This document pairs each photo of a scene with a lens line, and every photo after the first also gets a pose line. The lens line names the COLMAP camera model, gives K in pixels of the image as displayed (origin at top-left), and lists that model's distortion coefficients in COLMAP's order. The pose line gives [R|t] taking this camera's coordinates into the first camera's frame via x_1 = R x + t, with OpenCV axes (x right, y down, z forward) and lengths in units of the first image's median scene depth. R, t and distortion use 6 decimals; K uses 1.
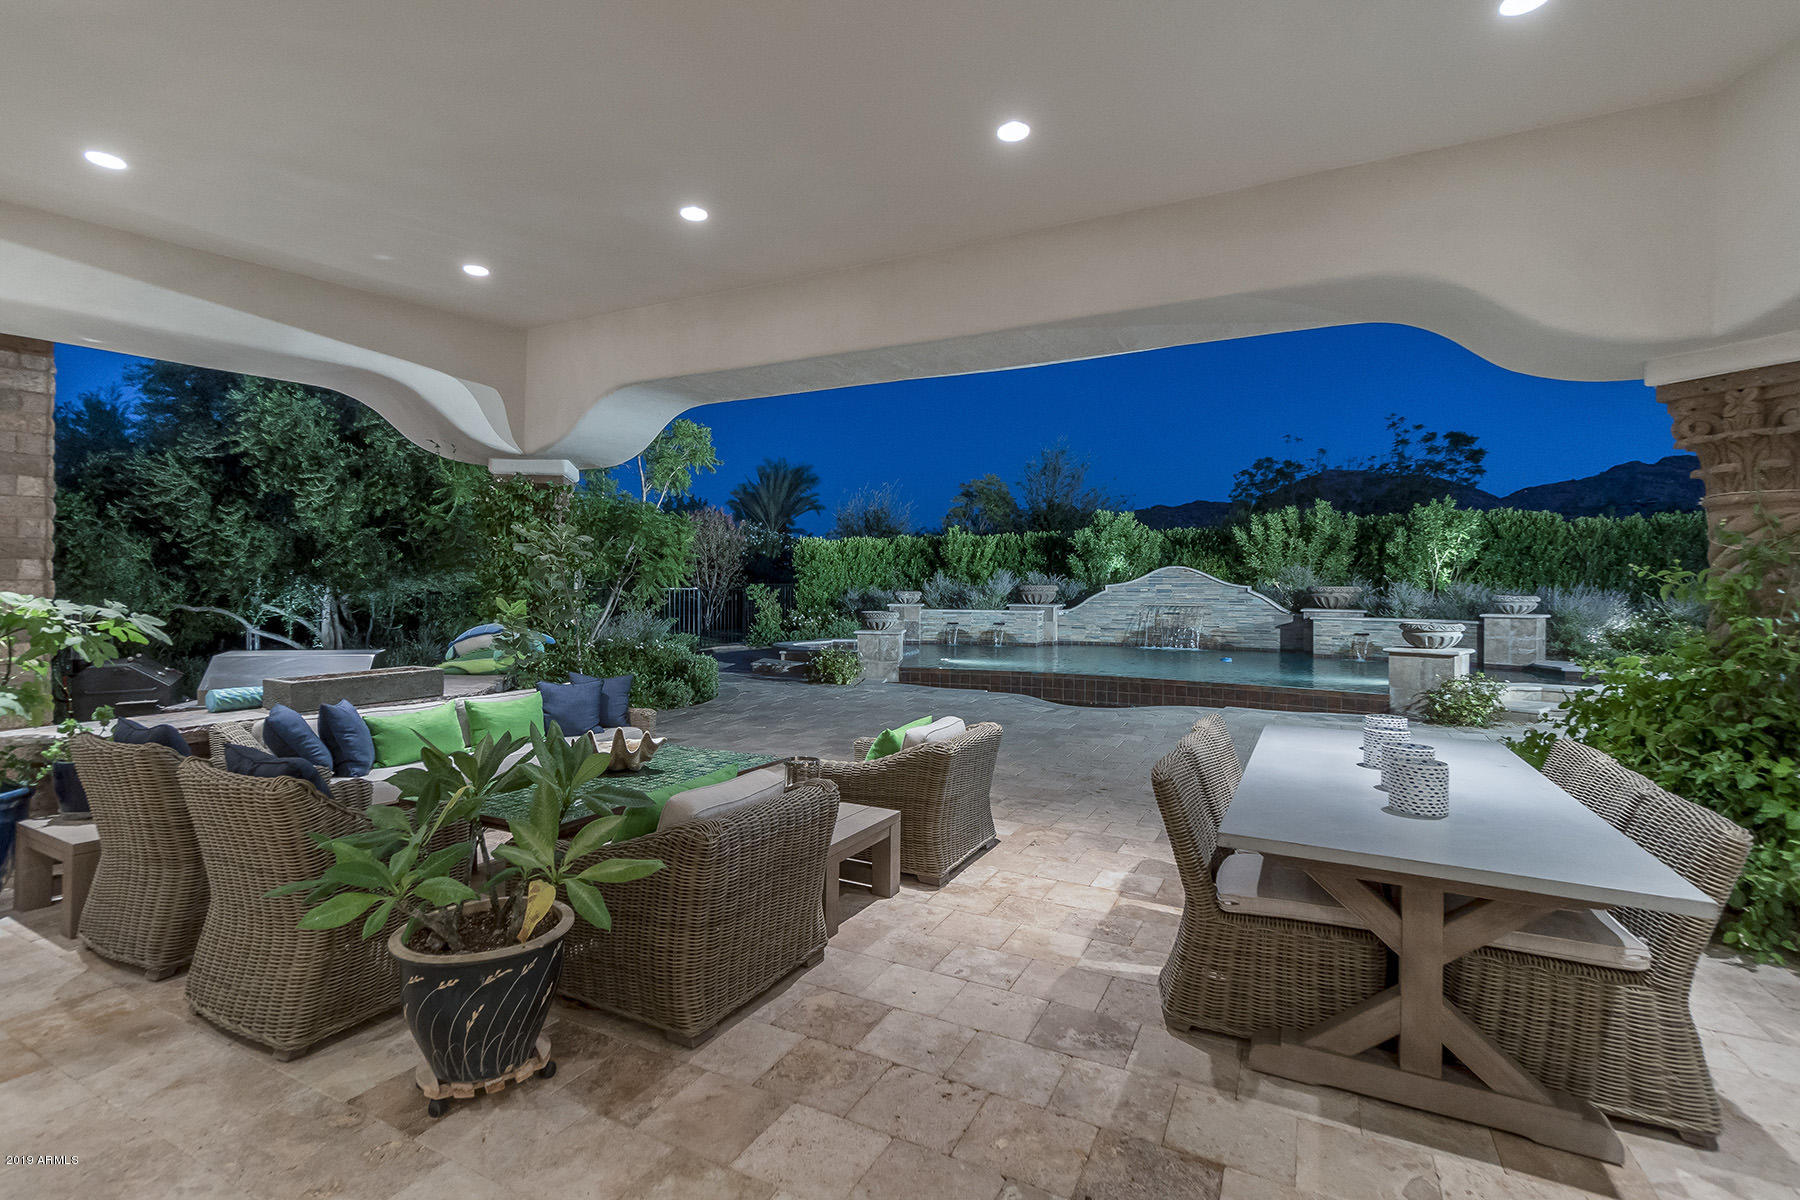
lens RADIAL K [[771.8, 0, 897.9], [0, 771.8, 598.7], [0, 0, 1]] dist [-0.002813, 0.000489]
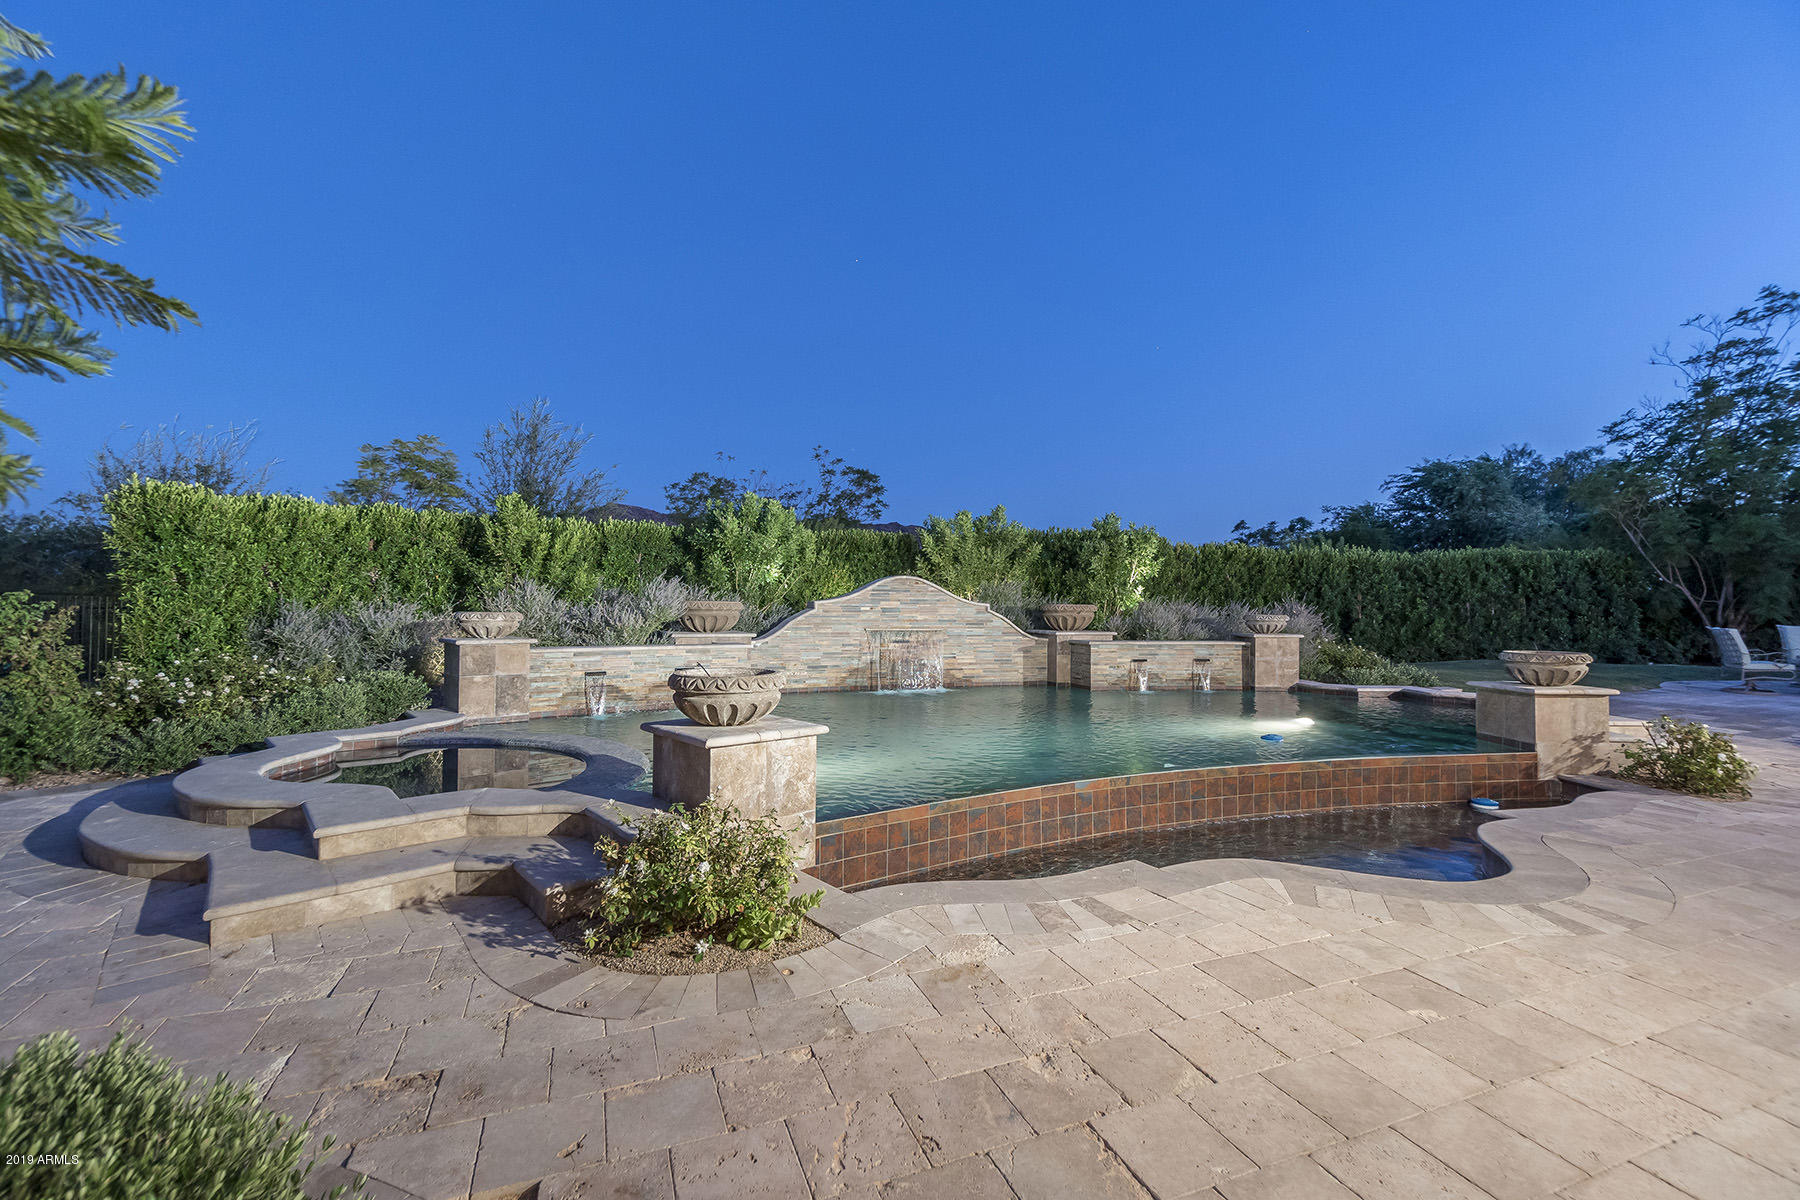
lens RADIAL K [[771.8, 0, 896.9], [0, 771.8, 604.2], [0, 0, 1]] dist [-0.002813, 0.000489]
pose [[0.693684, 0.004203, 0.720267, -0.155513], [0.008838, 0.999858, -0.014346, -0.004968], [-0.720225, 0.016317, 0.693548, 0.492849]]
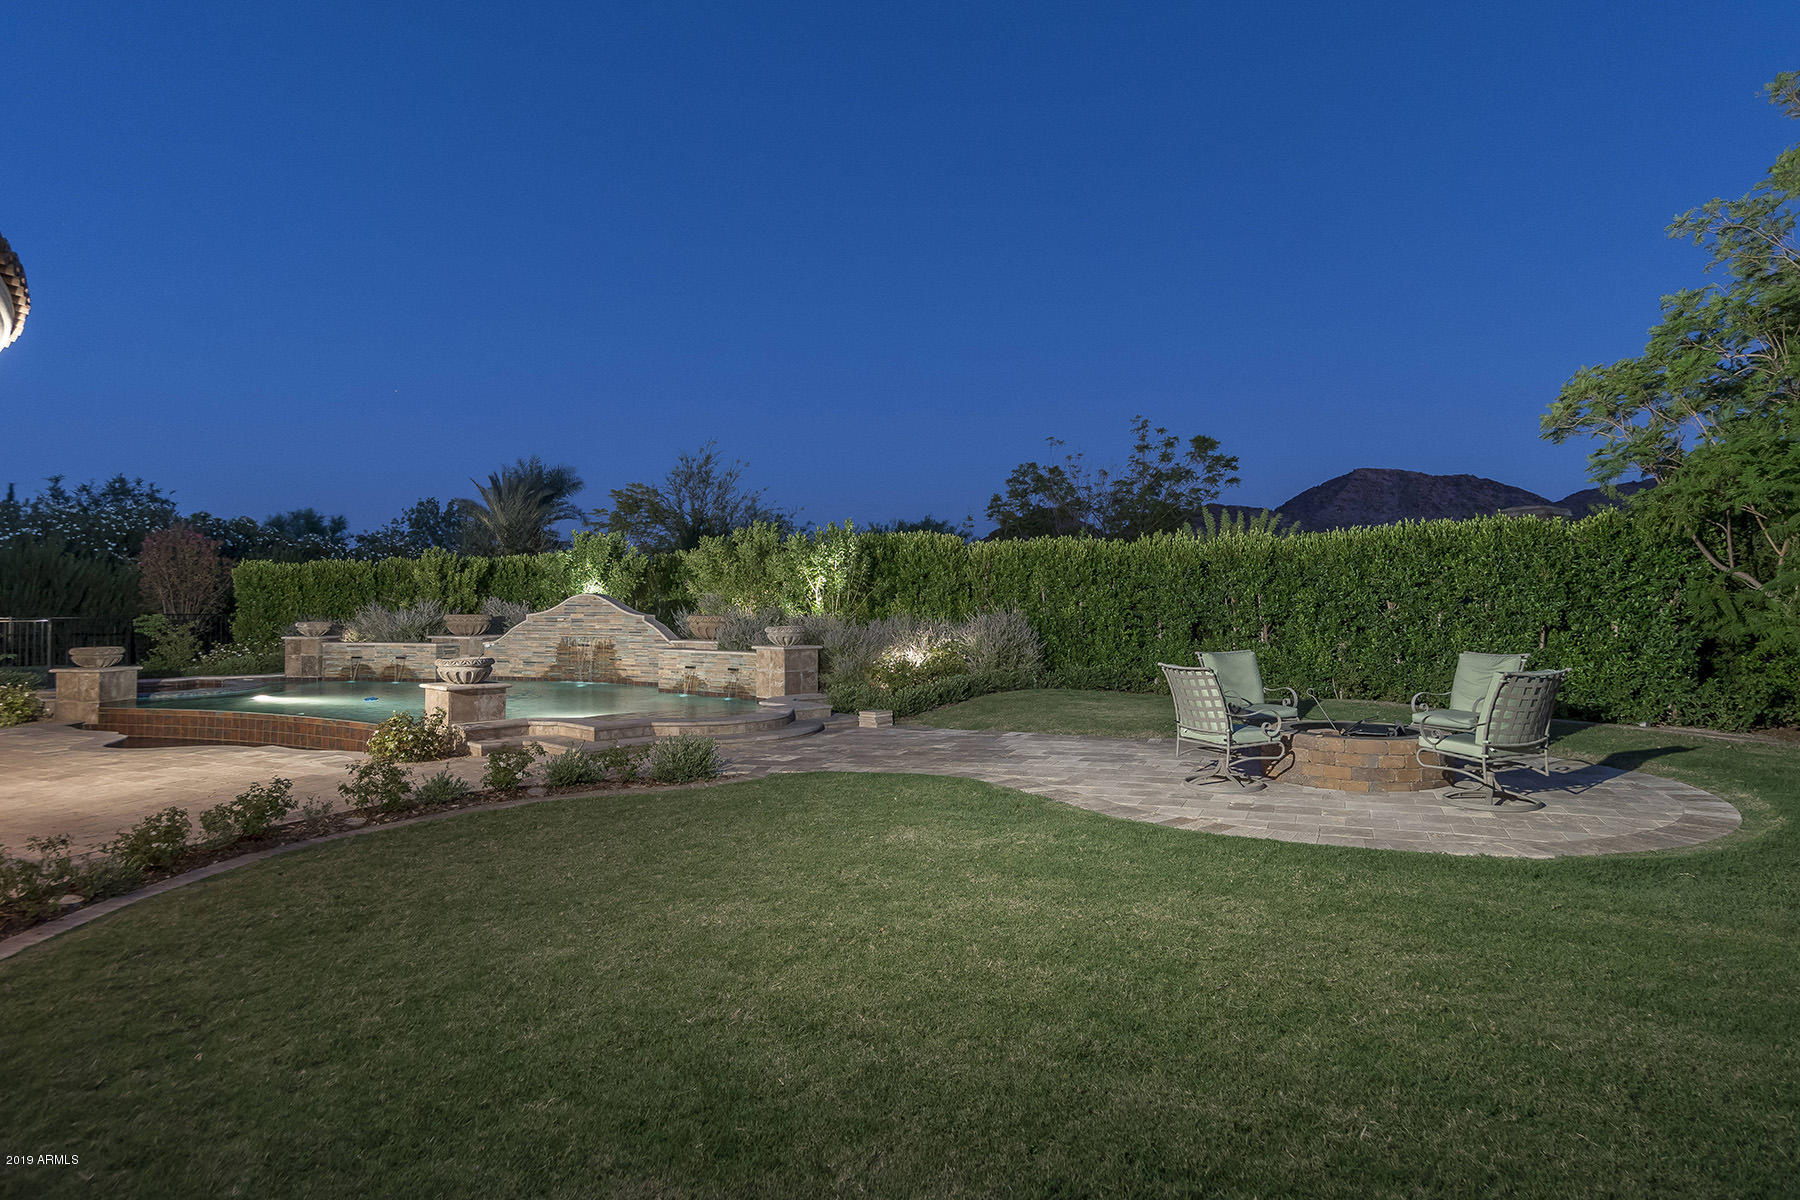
lens RADIAL K [[952.5, 0, 893.9], [0, 952.5, 603.7], [0, 0, 1]] dist [-0.001297, -0.000005]
pose [[0.999411, -0.003497, 0.034151, 0.667674], [0.004203, 0.999779, -0.020618, -0.005625], [-0.034071, 0.020750, 0.999204, -0.151361]]
